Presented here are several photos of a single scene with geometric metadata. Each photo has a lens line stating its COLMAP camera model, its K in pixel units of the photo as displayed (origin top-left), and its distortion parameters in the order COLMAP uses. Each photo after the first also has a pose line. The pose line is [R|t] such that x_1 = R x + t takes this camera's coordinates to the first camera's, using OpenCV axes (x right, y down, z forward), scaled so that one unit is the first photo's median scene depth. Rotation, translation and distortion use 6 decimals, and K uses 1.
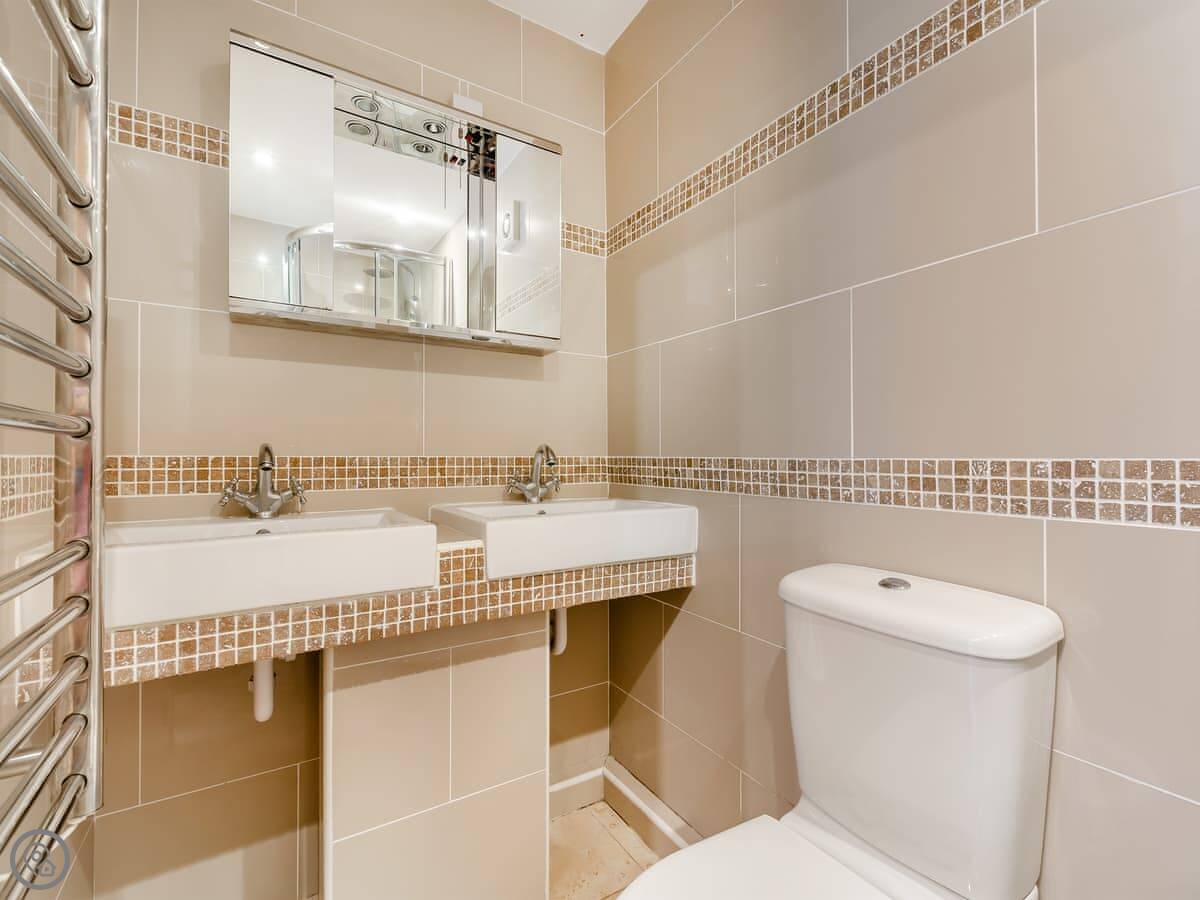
lens RADIAL K [[522.8, 0, 593.9], [0, 522.8, 453.4], [0, 0, 1]] dist [0.011394, -0.004329]
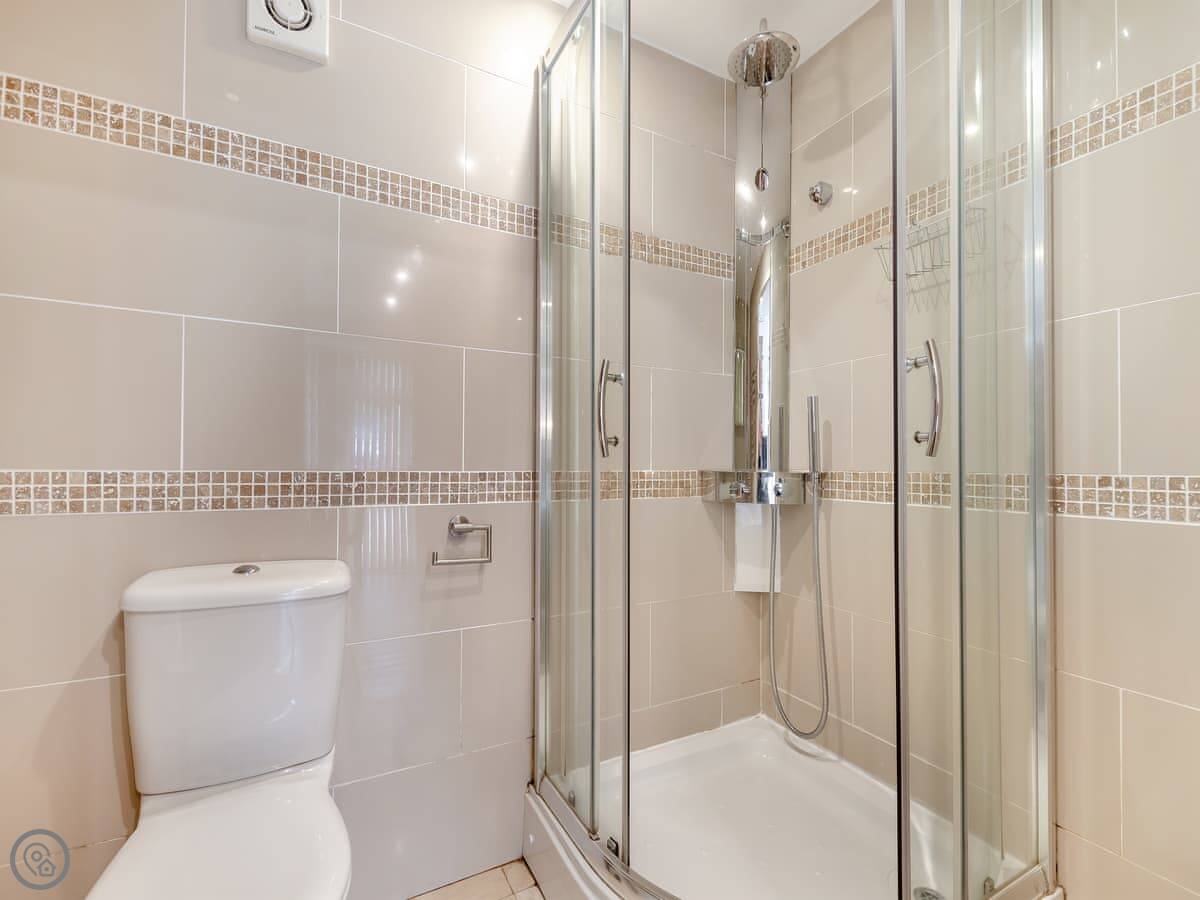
lens RADIAL K [[522.8, 0, 600.5], [0, 522.8, 457.7], [0, 0, 1]] dist [0.011394, -0.004329]
pose [[0.105470, 0.016473, 0.994286, -0.542345], [-0.014848, 0.999777, -0.014989, -0.014945], [-0.994312, -0.013182, 0.105691, 0.010117]]
